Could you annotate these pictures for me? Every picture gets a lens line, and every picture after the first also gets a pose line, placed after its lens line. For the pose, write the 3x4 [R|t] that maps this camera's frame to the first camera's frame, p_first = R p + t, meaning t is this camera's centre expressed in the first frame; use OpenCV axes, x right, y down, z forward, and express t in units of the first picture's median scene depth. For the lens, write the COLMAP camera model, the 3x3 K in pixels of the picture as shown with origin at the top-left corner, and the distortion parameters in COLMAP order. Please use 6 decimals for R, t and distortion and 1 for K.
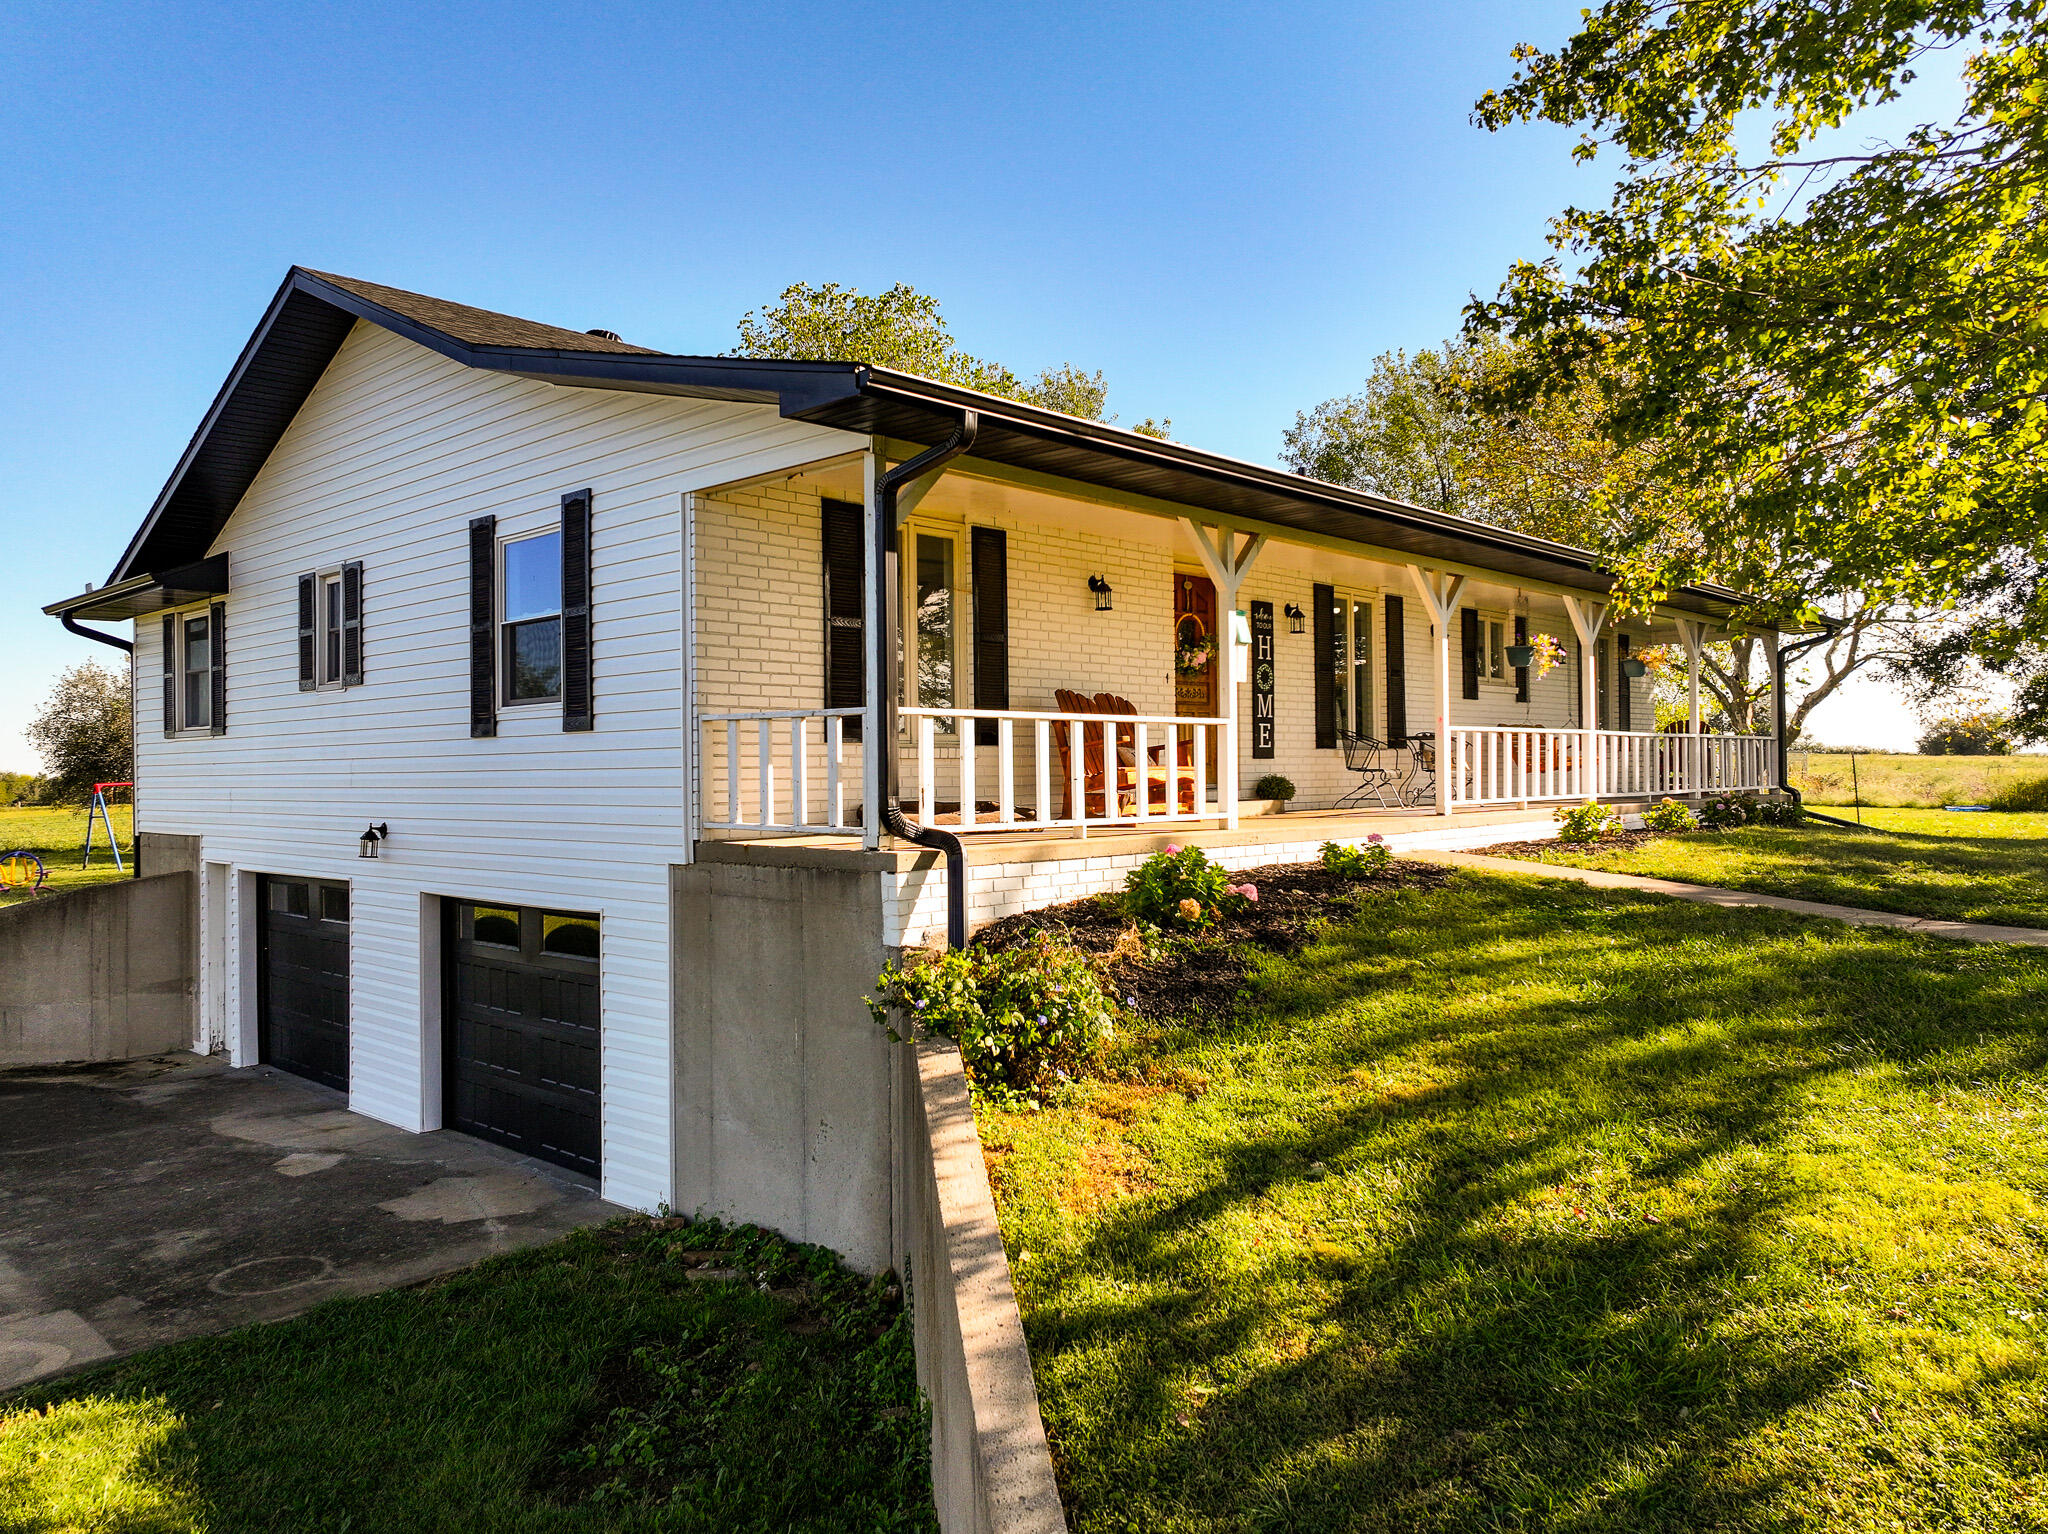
lens RADIAL K [[1430.0, 0, 1024.0], [0, 1430.0, 767.0], [0, 0, 1]] dist [0.007503, 0.000955]
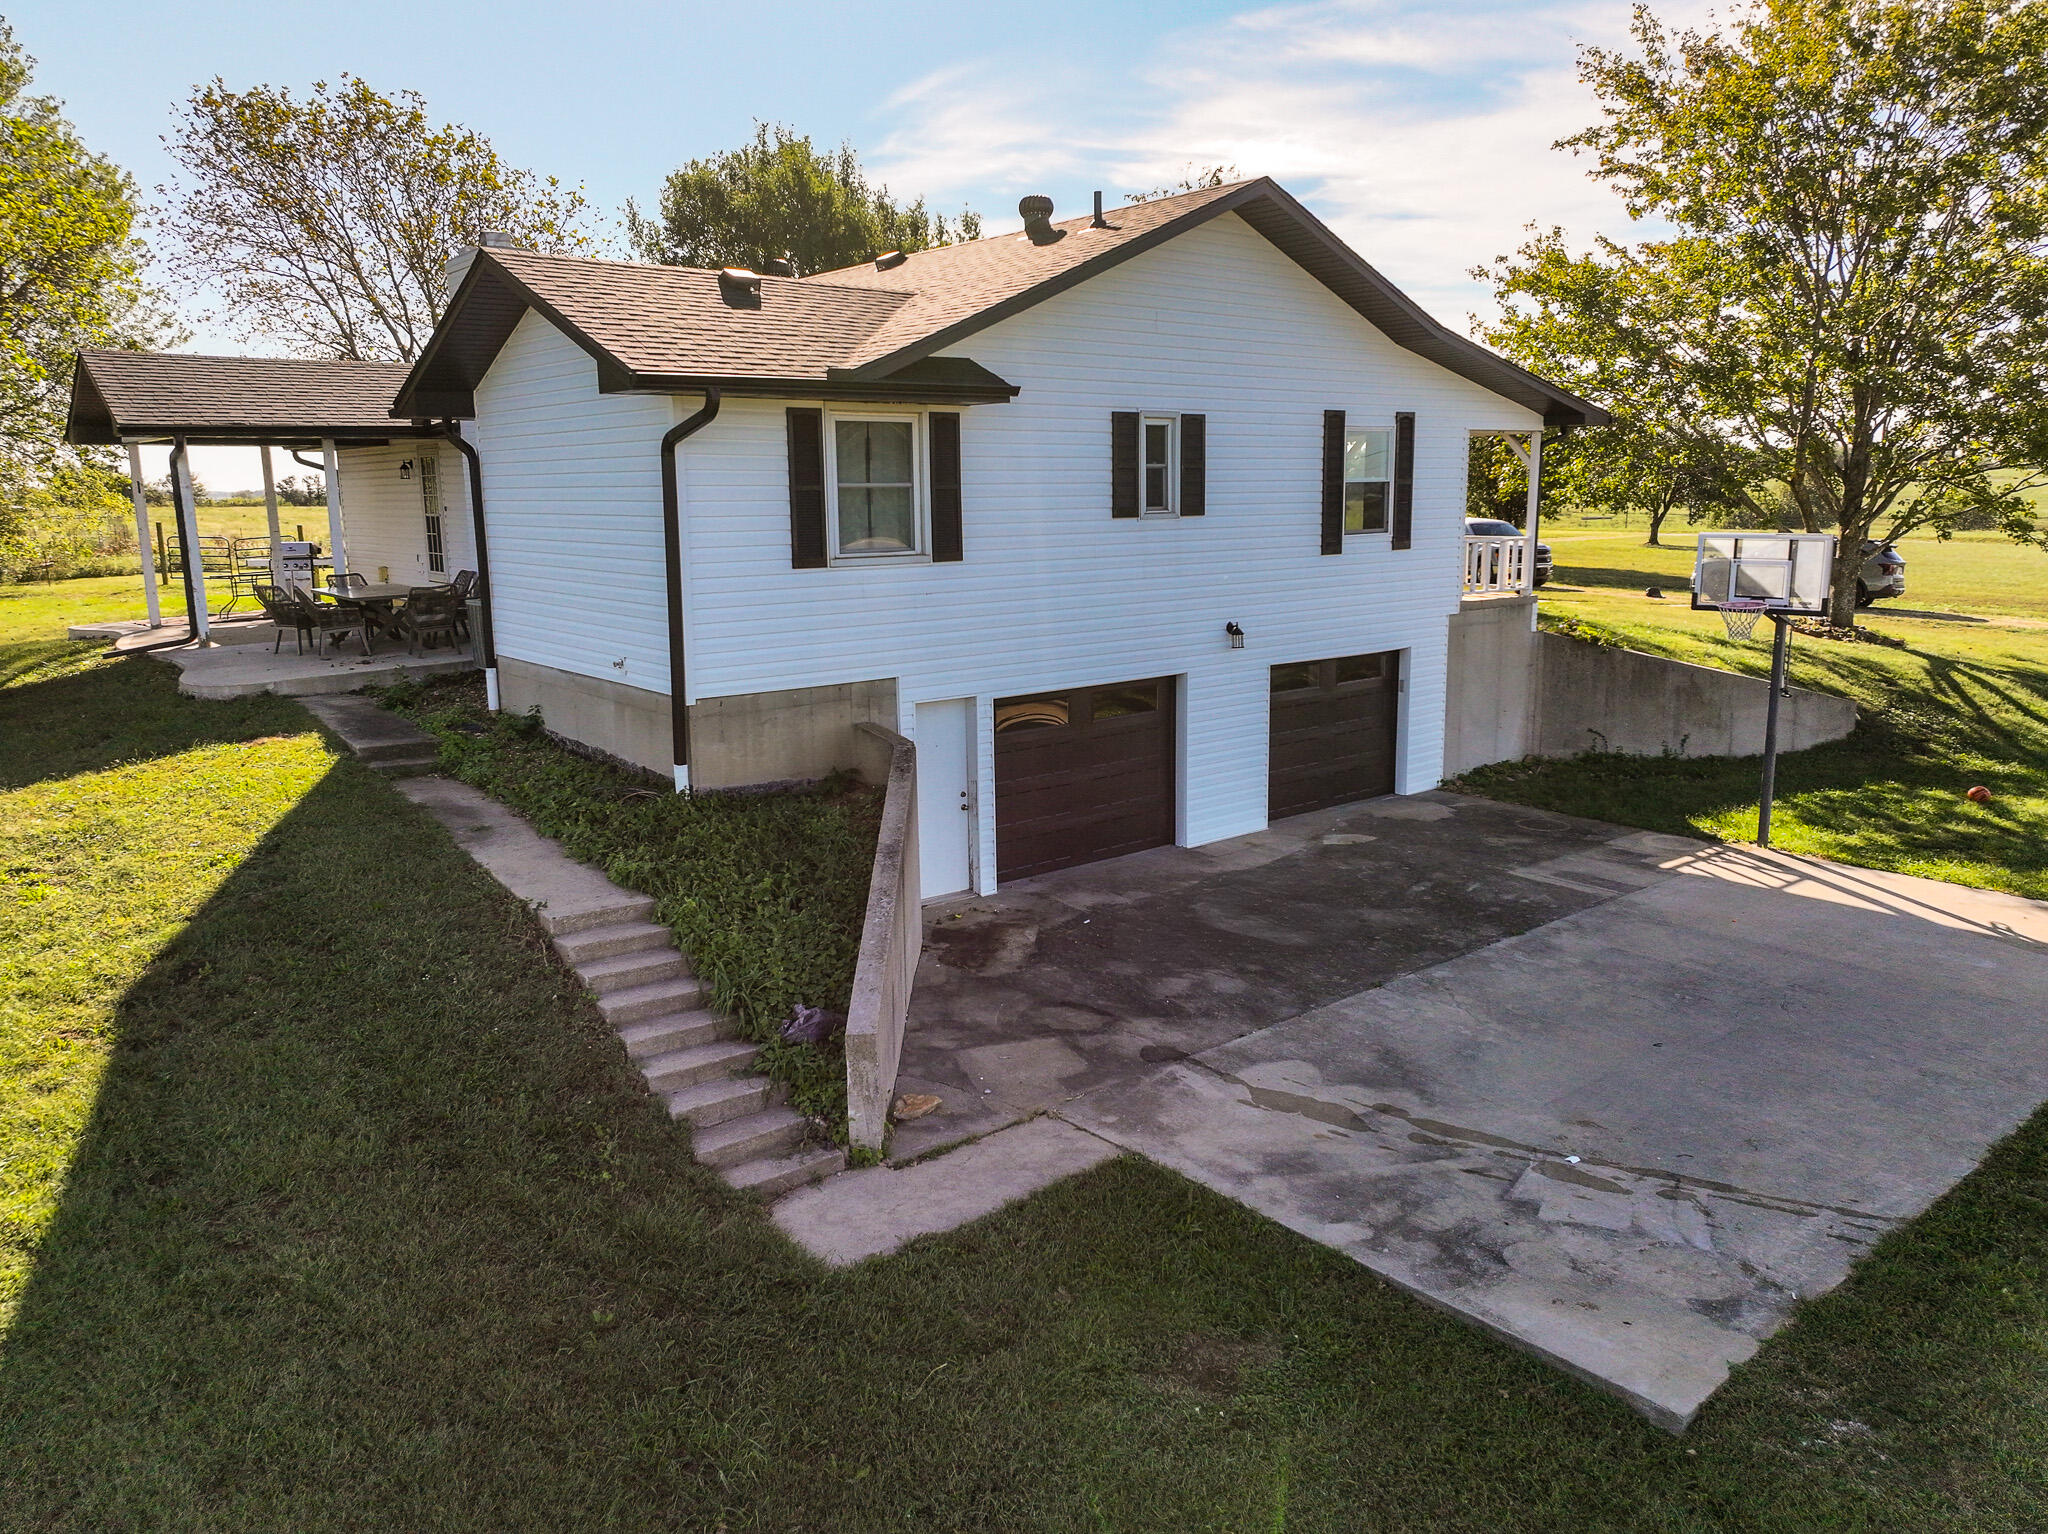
lens RADIAL K [[1430.0, 0, 1024.0], [0, 1430.0, 767.0], [0, 0, 1]] dist [0.007503, 0.000955]
pose [[0.137636, -0.181189, 0.973769, -2.144231], [0.005908, 0.983259, 0.182120, -0.085105], [-0.990465, -0.019314, 0.136402, 1.199723]]
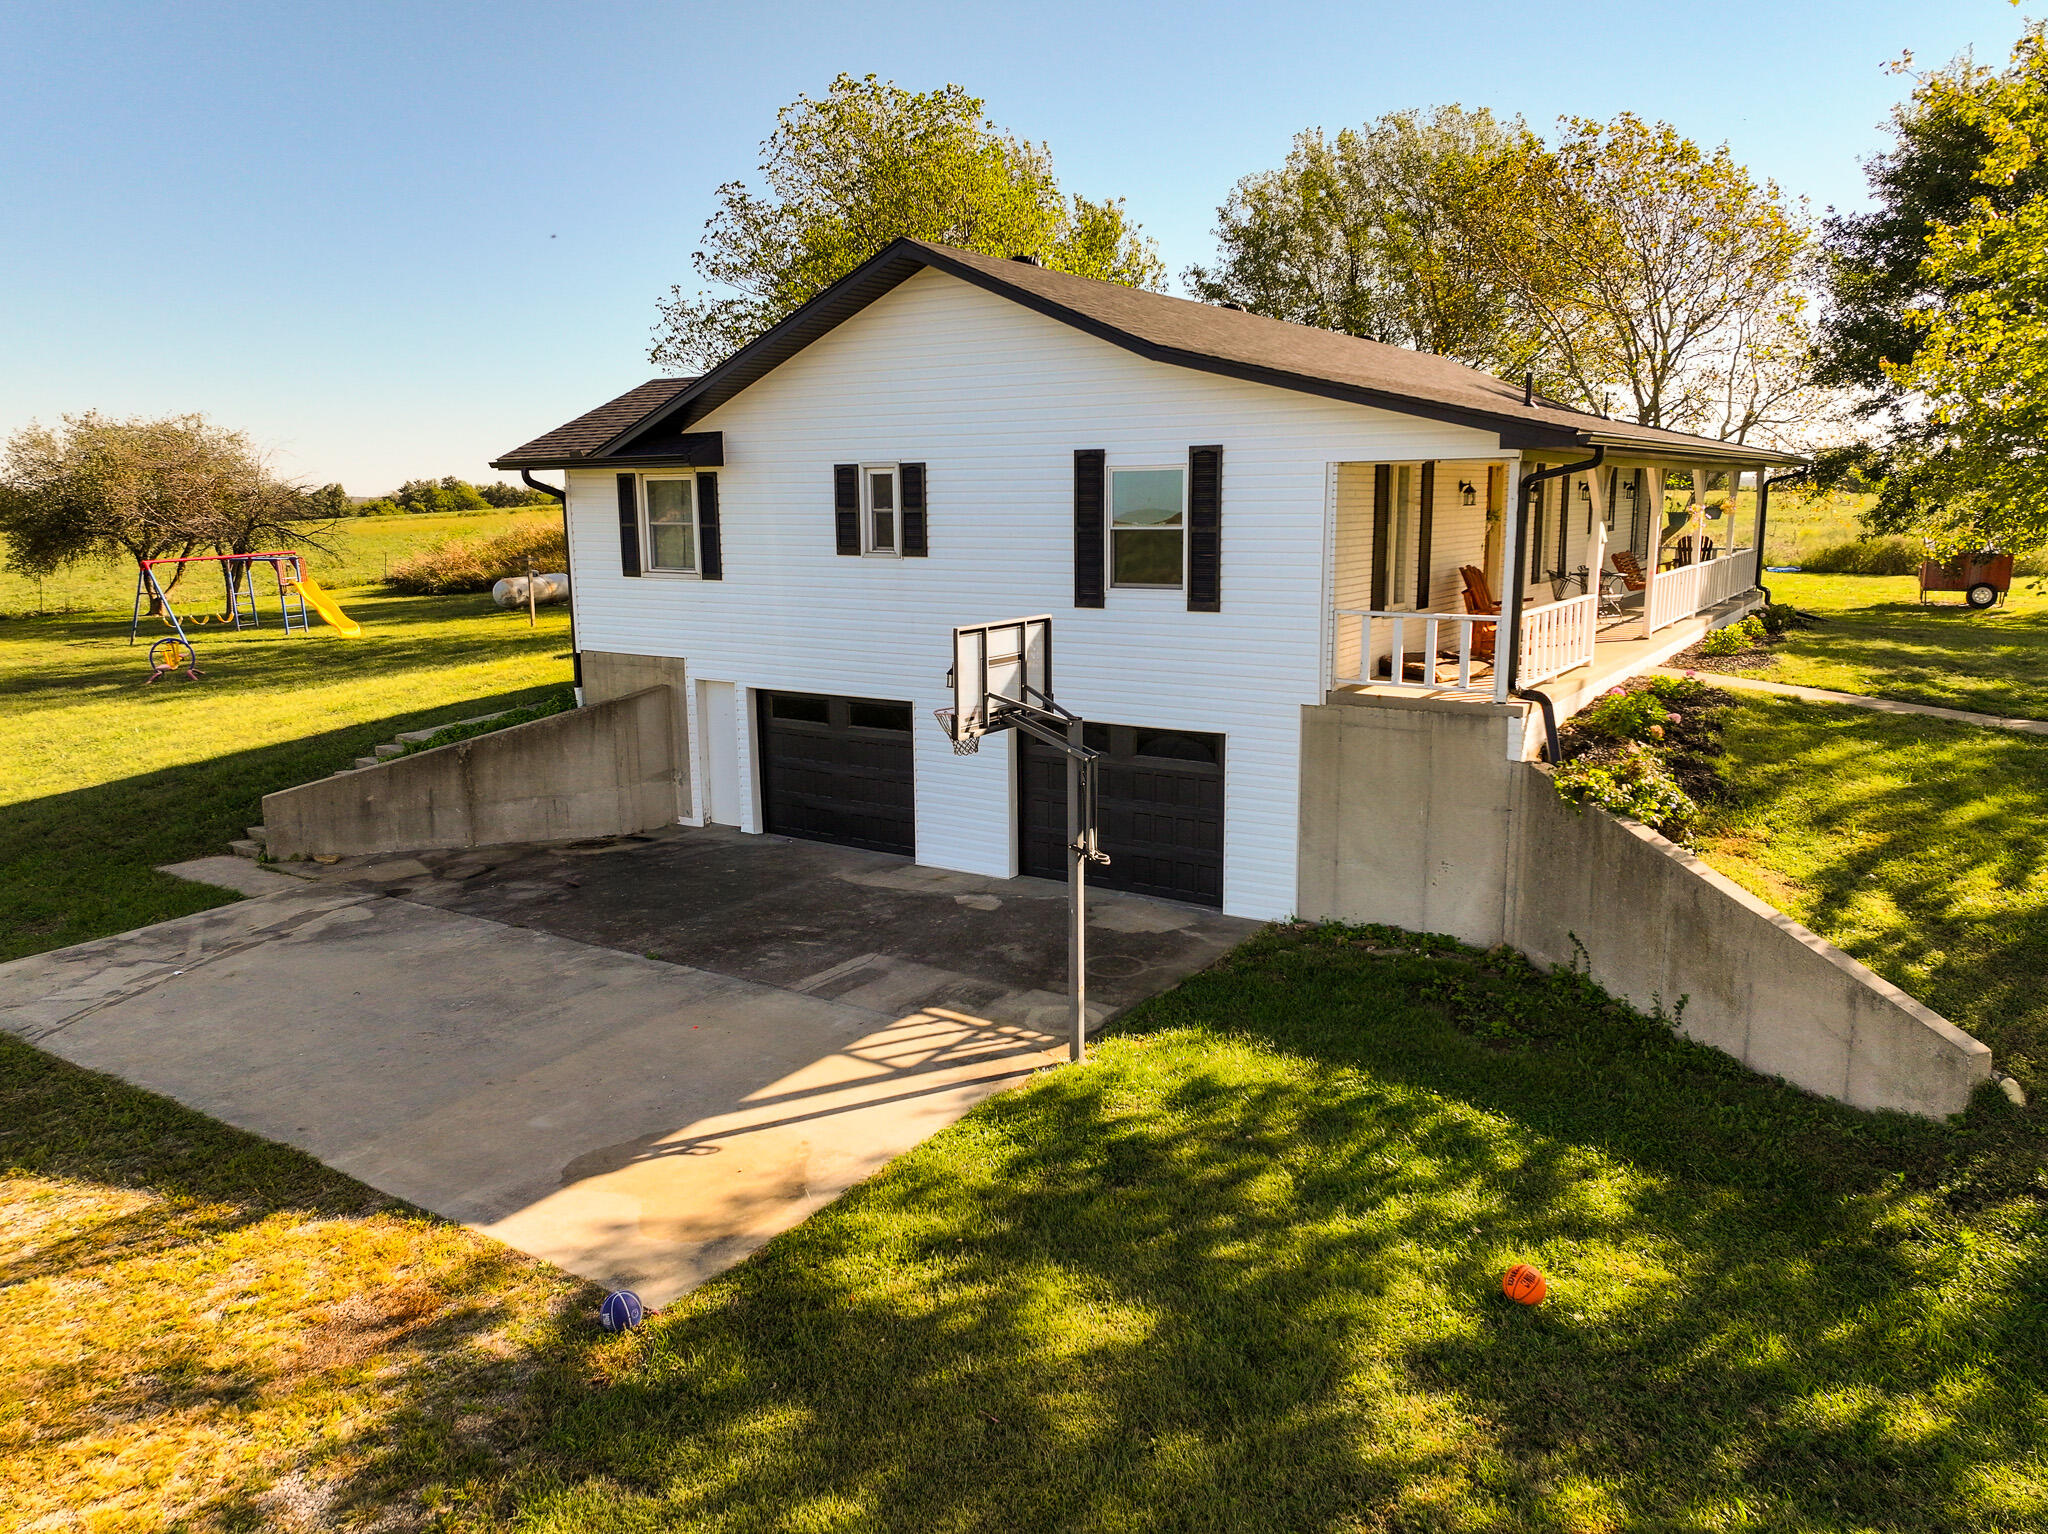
lens RADIAL K [[1430.0, 0, 1024.0], [0, 1430.0, 767.0], [0, 0, 1]] dist [0.007503, 0.000955]
pose [[0.986143, -0.029014, 0.163340, -0.731173], [-0.002667, 0.981687, 0.190480, -0.146116], [-0.165876, -0.188276, 0.968007, -0.422476]]
